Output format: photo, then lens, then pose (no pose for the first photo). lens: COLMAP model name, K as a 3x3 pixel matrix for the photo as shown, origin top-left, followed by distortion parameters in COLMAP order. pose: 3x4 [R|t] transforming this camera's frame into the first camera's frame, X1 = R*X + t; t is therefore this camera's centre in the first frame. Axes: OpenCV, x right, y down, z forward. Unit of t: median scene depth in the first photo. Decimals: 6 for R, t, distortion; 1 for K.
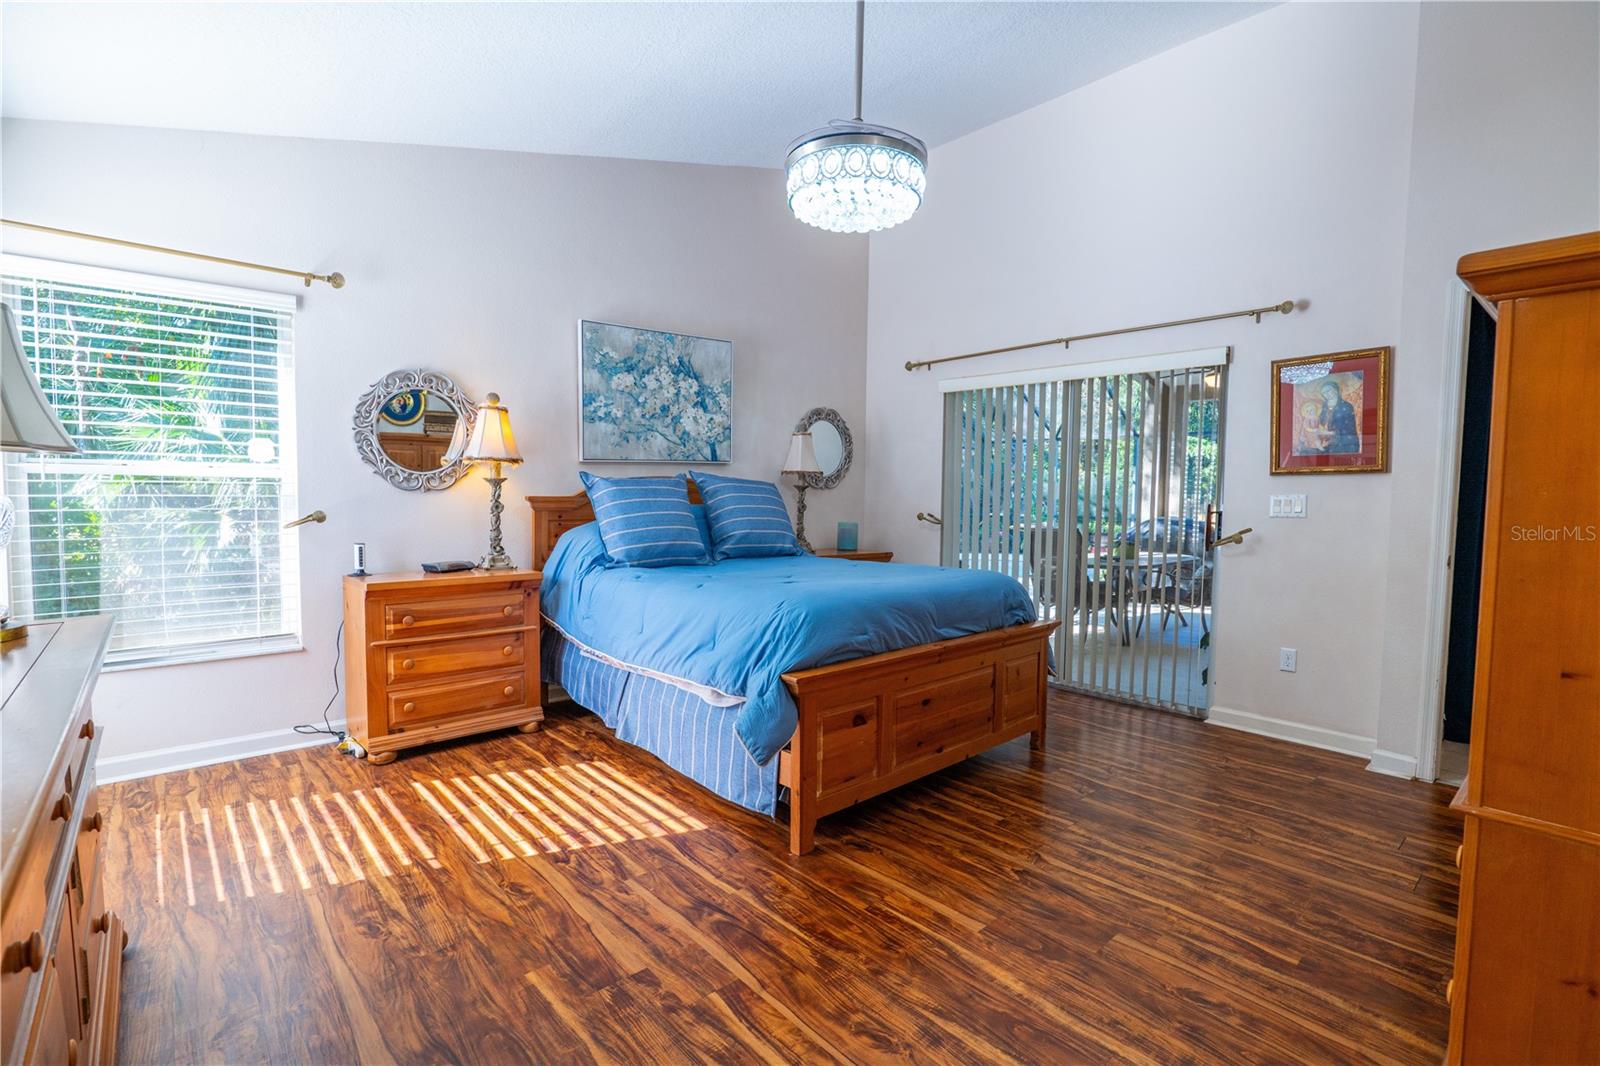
lens RADIAL K [[733.0, 0, 804.4], [0, 733.0, 535.5], [0, 0, 1]] dist [-0.024749, 0.006643]
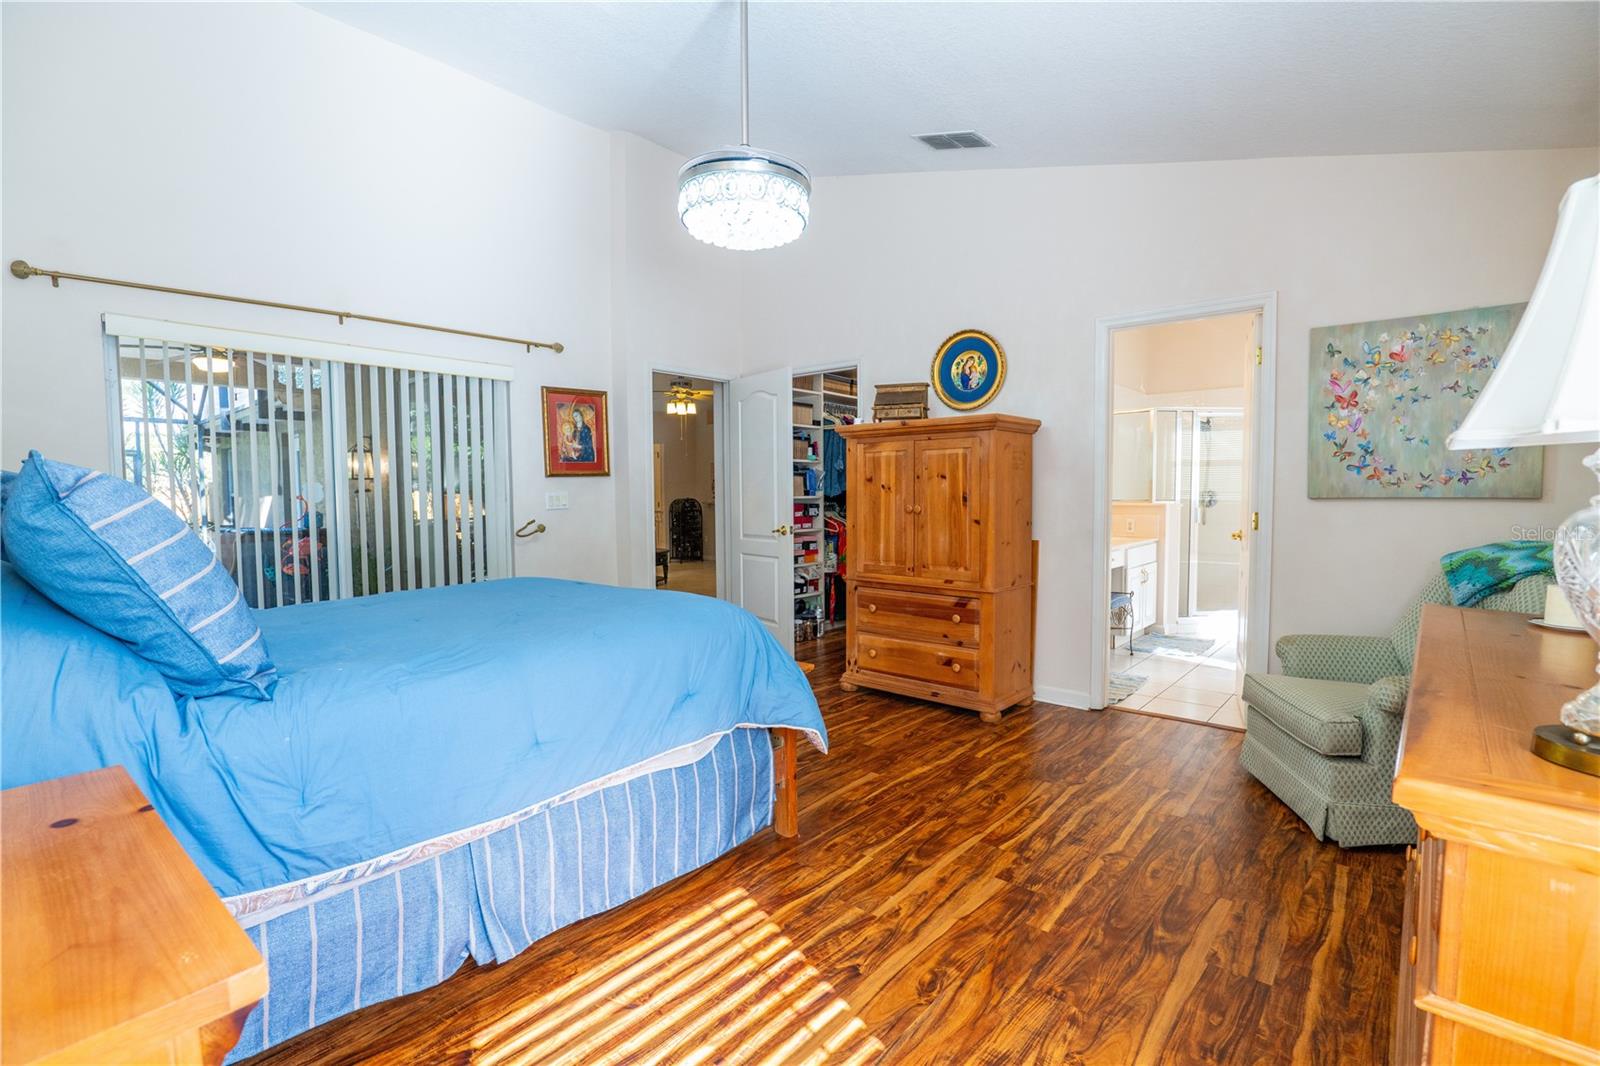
lens RADIAL K [[733.0, 0, 796.1], [0, 733.0, 532.9], [0, 0, 1]] dist [-0.024749, 0.006643]
pose [[-0.122209, -0.066173, 0.990296, -0.991778], [0.053496, 0.995885, 0.073148, -0.076609], [-0.991062, 0.061916, -0.118166, 1.043260]]
